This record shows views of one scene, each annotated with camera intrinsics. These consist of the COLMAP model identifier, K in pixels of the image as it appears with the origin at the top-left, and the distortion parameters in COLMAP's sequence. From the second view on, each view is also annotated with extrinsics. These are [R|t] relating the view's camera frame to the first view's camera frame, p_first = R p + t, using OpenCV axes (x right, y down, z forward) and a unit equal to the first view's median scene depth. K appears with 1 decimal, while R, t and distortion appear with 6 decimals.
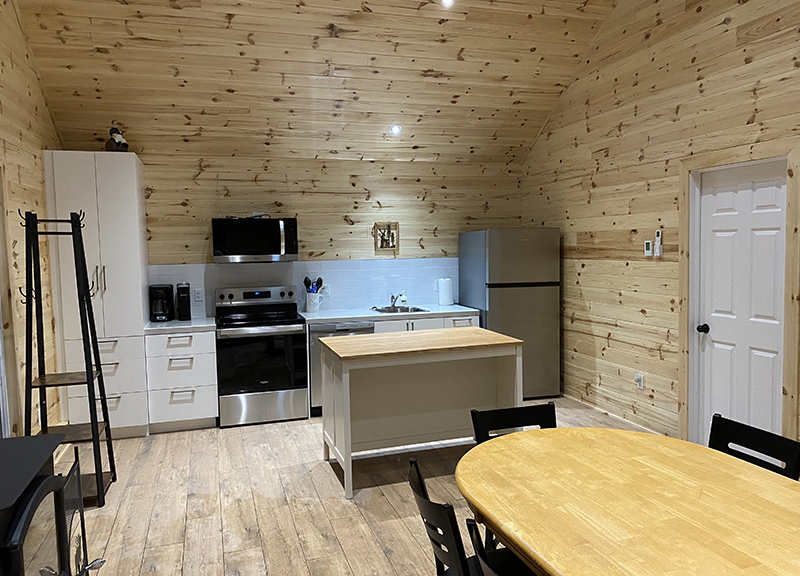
lens RADIAL K [[610.6, 0, 399.0], [0, 610.6, 295.4], [0, 0, 1]] dist [0.055204, -0.068081]
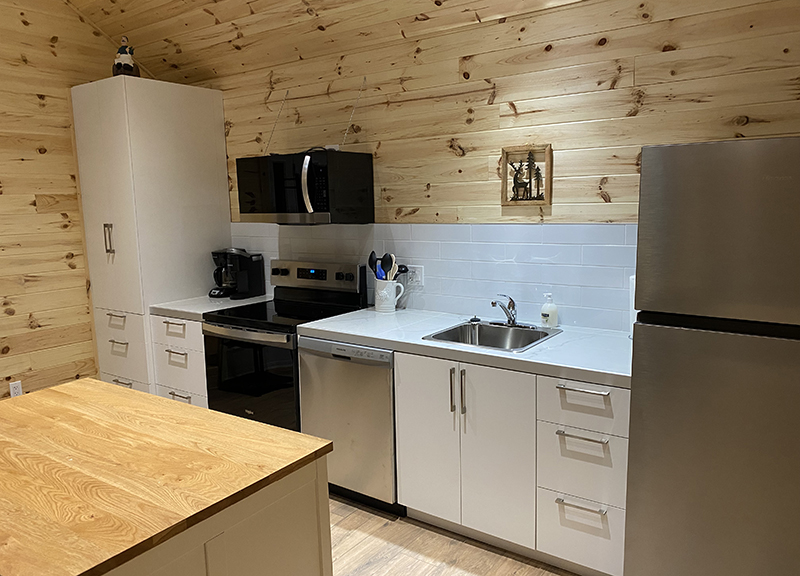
lens RADIAL K [[610.6, 0, 399.9], [0, 610.6, 287.3], [0, 0, 1]] dist [0.055204, -0.068081]
pose [[0.596016, 0.117296, -0.794359, 0.345581], [-0.055291, 0.992920, 0.105130, -0.060679], [0.801066, -0.018738, 0.598282, 0.693119]]
